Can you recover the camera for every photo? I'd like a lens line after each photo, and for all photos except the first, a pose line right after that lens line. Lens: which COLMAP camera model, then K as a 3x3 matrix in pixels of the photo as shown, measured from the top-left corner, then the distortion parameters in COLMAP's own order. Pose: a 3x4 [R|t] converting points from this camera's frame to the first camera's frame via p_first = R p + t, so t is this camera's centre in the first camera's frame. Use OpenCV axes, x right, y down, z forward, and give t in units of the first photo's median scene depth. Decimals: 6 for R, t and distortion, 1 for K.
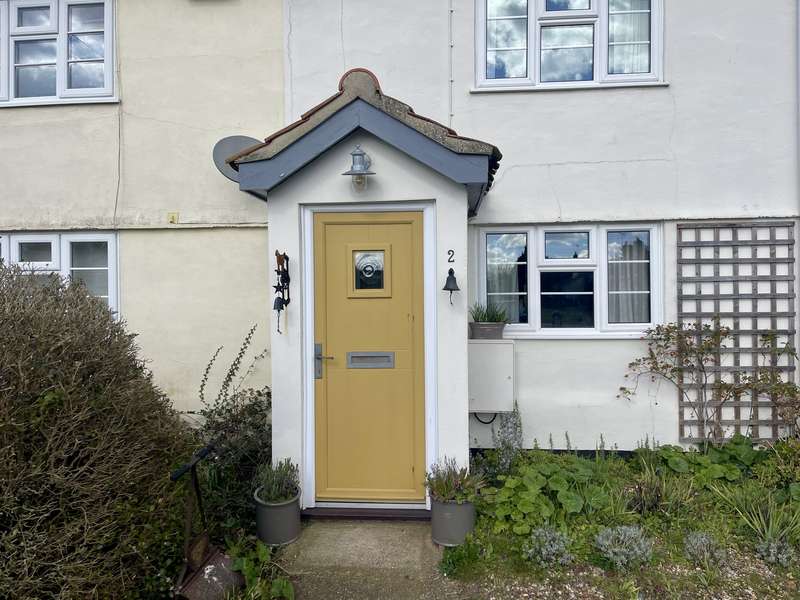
lens RADIAL K [[608.2, 0, 398.3], [0, 608.2, 302.9], [0, 0, 1]] dist [0.055588, -0.046714]
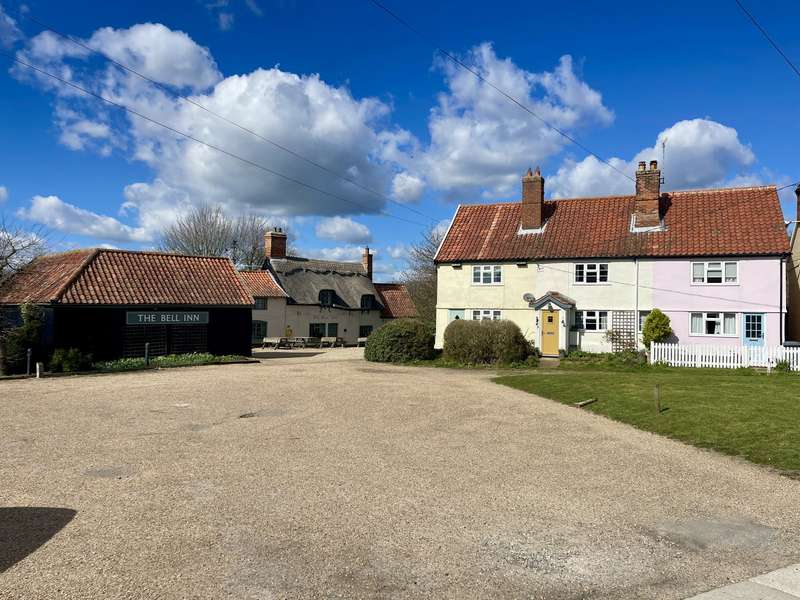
lens RADIAL K [[608.2, 0, 397.5], [0, 608.2, 303.1], [0, 0, 1]] dist [0.055588, -0.046714]
pose [[0.945581, 0.015830, -0.325001, 0.419564], [-0.021955, 0.999644, -0.015187, -0.075601], [0.324644, 0.021496, 0.945592, -4.580273]]
